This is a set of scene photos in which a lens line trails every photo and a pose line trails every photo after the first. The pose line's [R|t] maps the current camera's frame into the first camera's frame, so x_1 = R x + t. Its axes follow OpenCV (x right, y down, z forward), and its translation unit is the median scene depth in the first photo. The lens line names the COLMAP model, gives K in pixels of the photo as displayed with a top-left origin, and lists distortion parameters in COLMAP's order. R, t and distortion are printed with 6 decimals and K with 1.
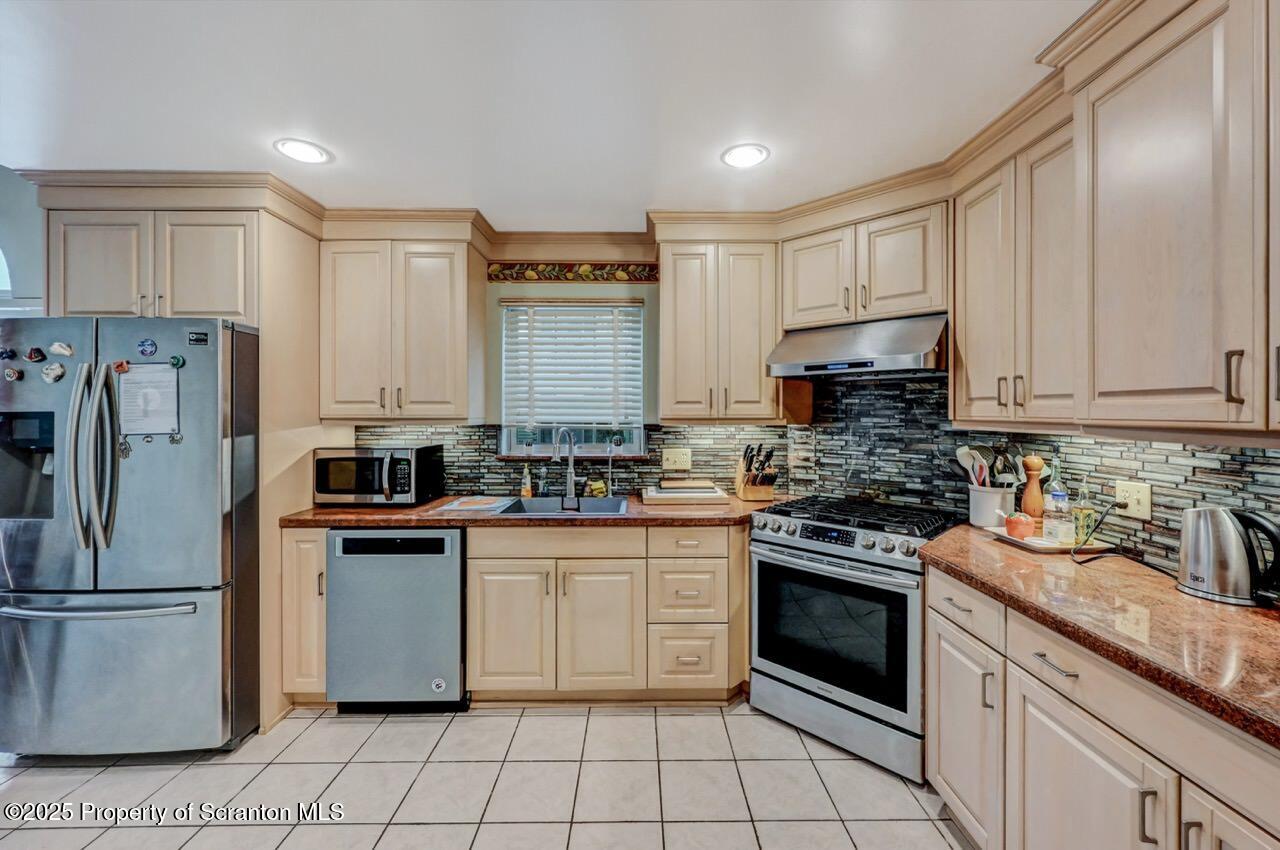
lens RADIAL K [[508.2, 0, 632.8], [0, 508.2, 413.7], [0, 0, 1]] dist [0.000269, 0.000118]
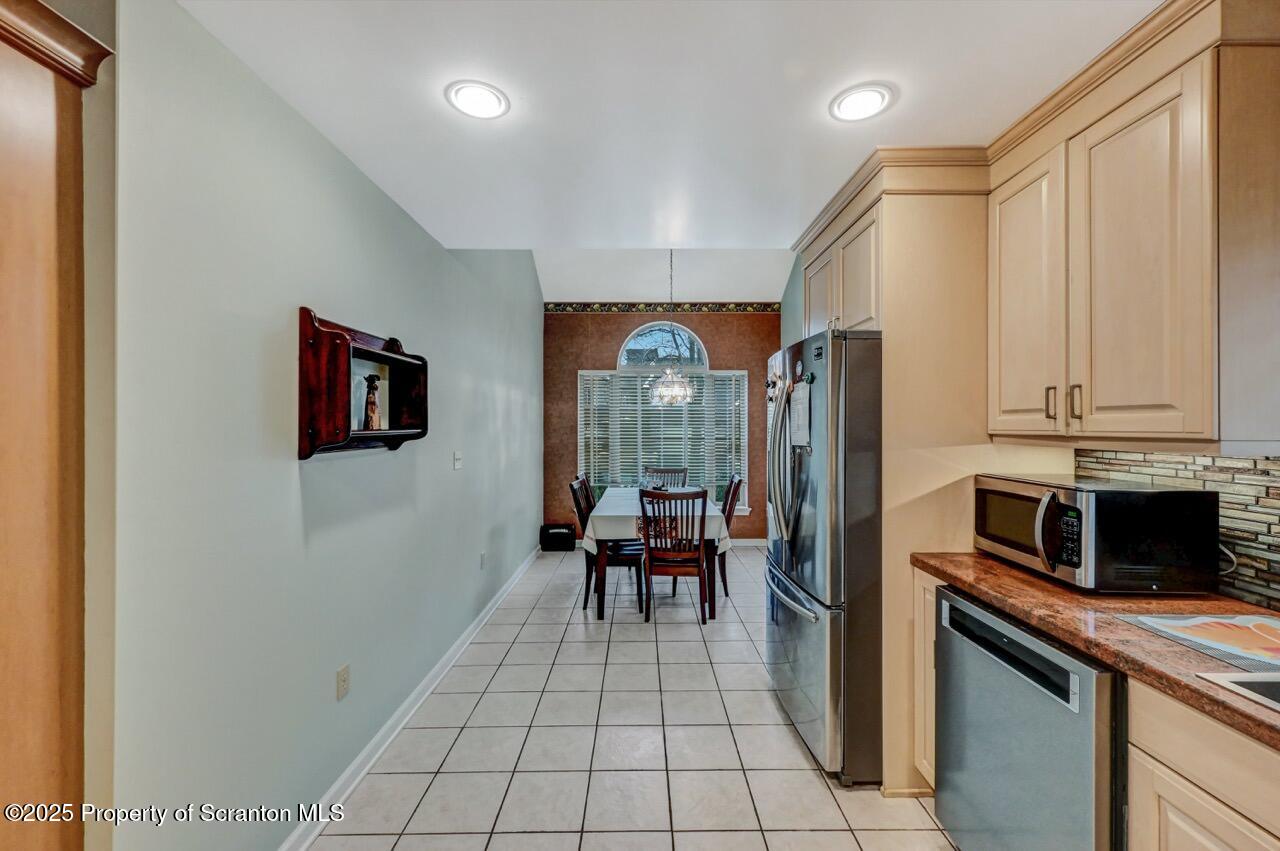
lens RADIAL K [[508.2, 0, 638.1], [0, 508.2, 426.1], [0, 0, 1]] dist [0.000269, 0.000118]
pose [[0.007605, -0.000094, -0.999971, 0.125651], [-0.001773, 0.999998, -0.000108, -0.002149], [0.999970, 0.001774, 0.007605, 0.507394]]
